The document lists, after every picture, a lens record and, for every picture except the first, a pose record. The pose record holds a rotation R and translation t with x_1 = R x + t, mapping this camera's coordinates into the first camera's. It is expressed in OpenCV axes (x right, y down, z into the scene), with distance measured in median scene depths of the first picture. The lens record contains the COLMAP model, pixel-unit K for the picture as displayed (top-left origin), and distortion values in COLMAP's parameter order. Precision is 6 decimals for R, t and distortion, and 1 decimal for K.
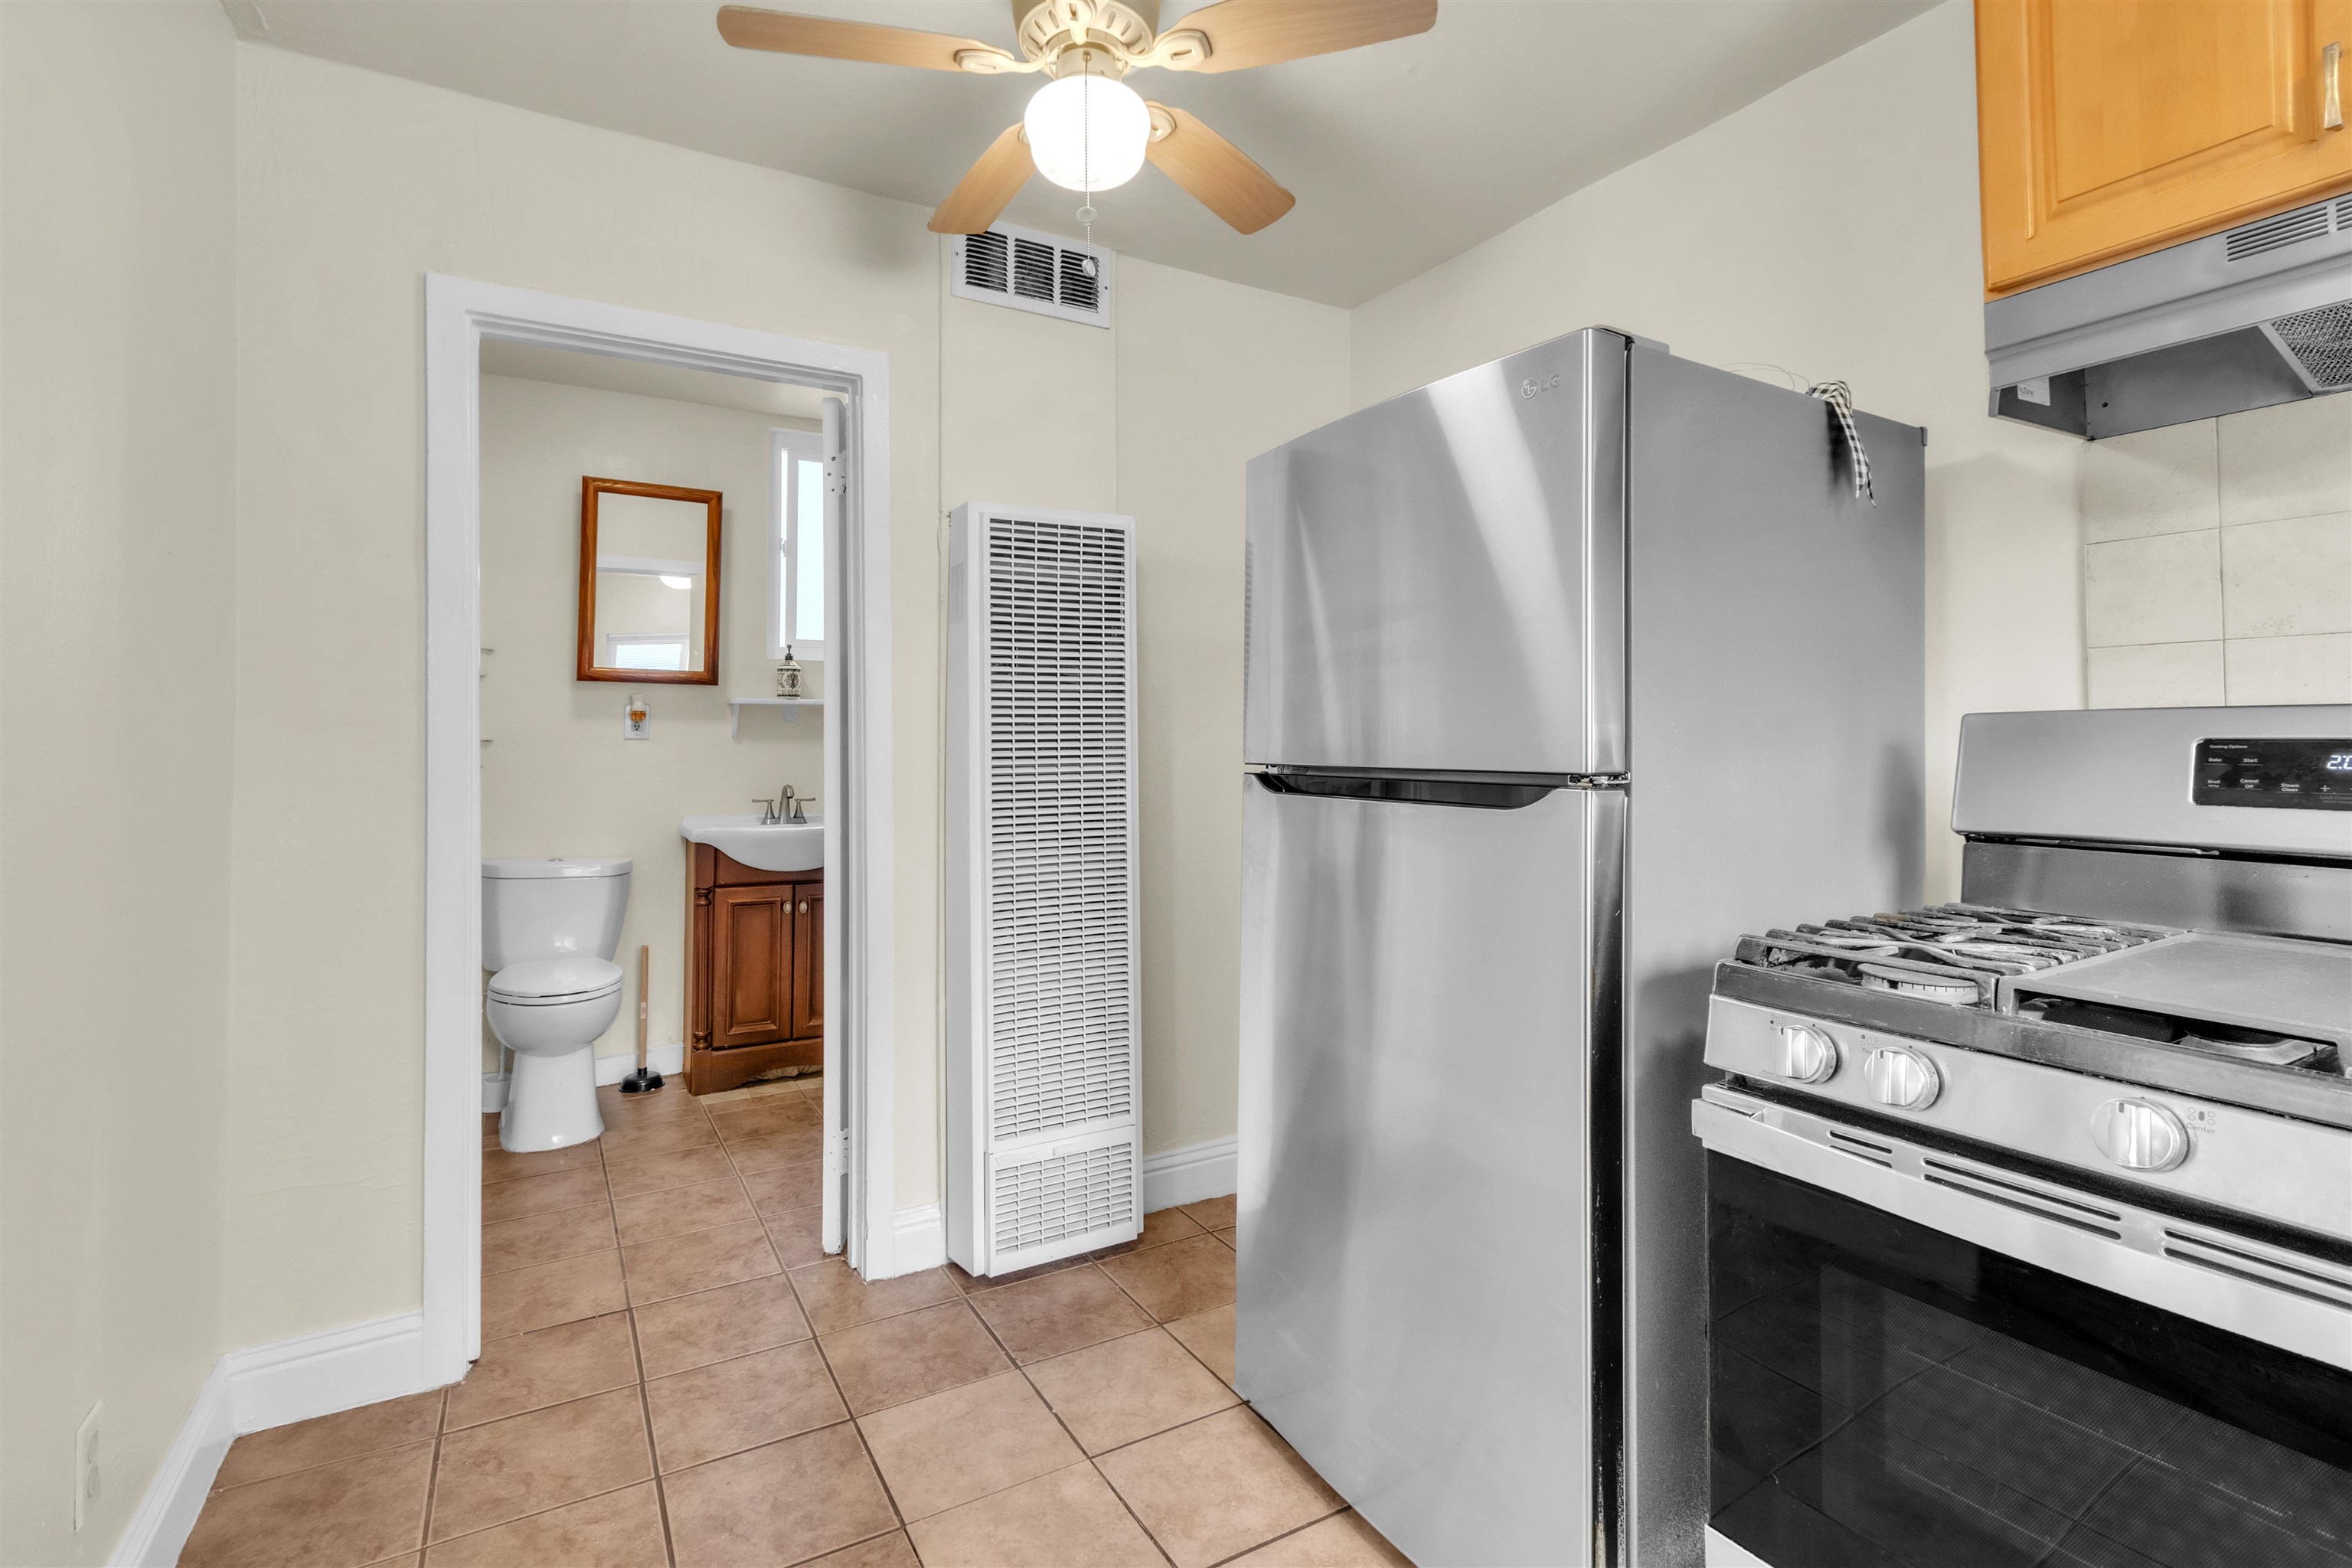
lens RADIAL K [[1084.9, 0, 1187.7], [0, 1084.9, 729.4], [0, 0, 1]] dist [0.011336, -0.000359]
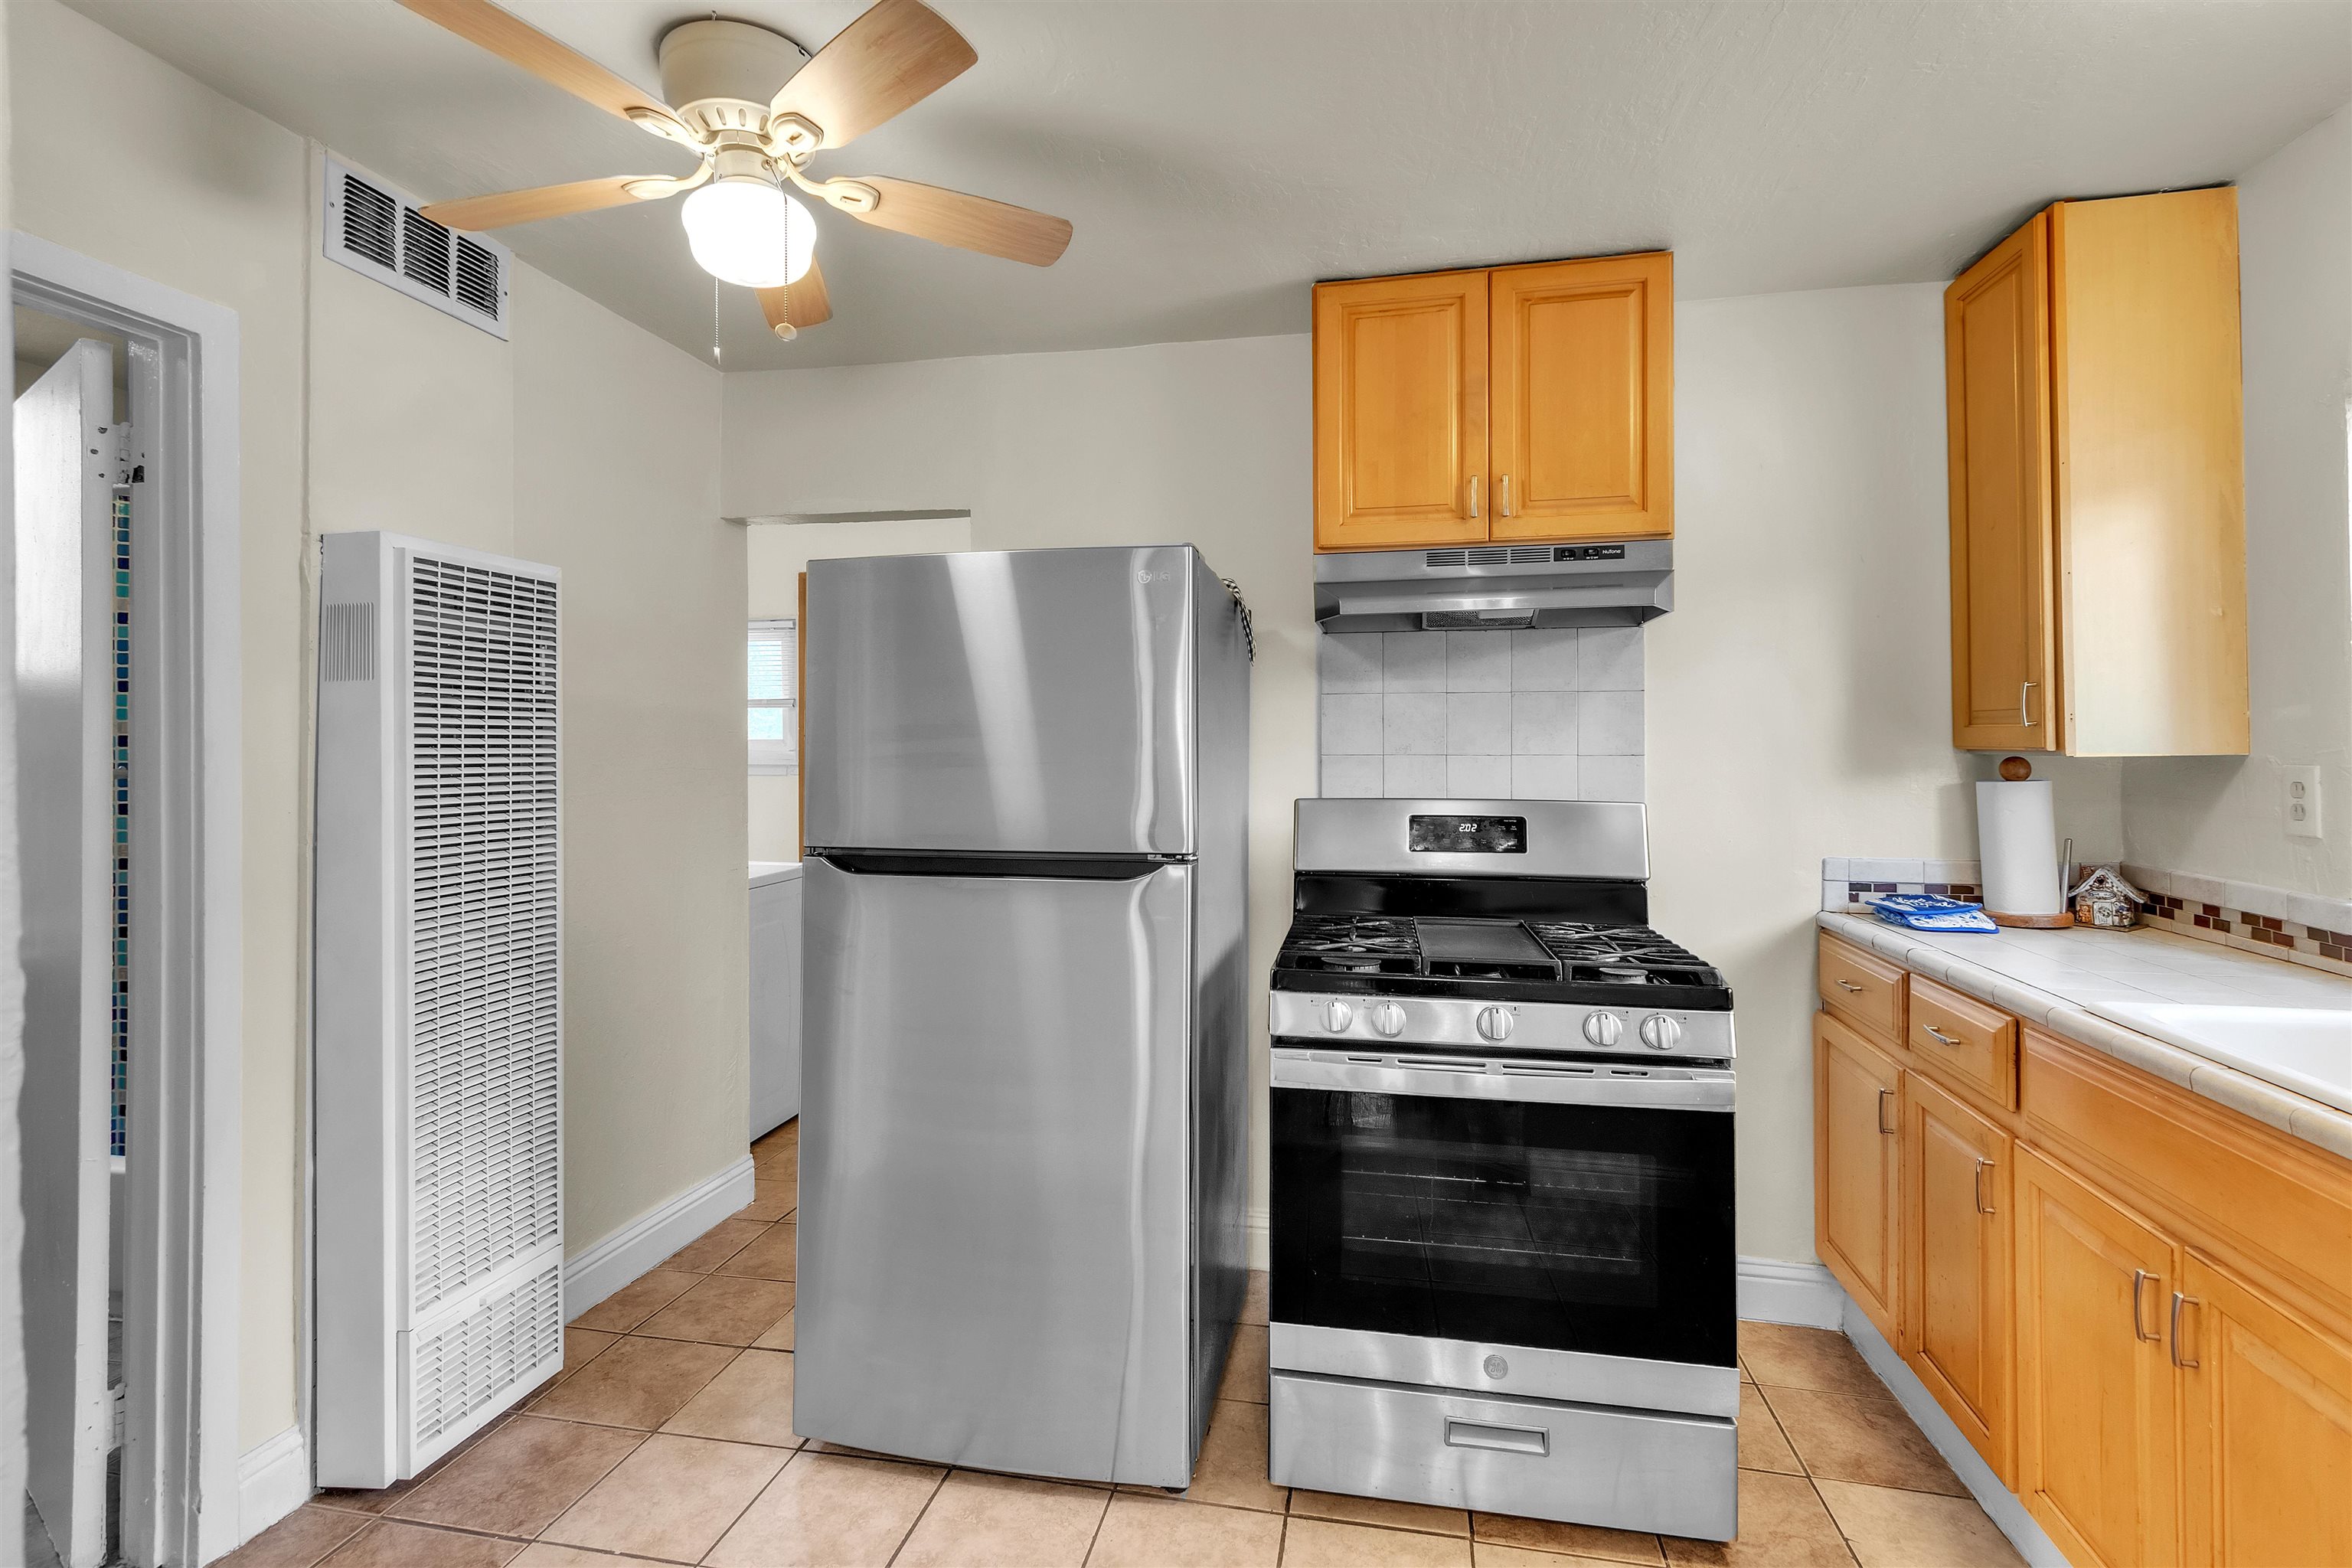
lens RADIAL K [[1084.9, 0, 1169.0], [0, 1084.9, 767.3], [0, 0, 1]] dist [0.011336, -0.000359]
pose [[0.676355, -0.002791, 0.736571, -0.401101], [-0.008336, 0.999900, 0.011444, -0.049757], [-0.736529, -0.013880, 0.676264, 0.022900]]
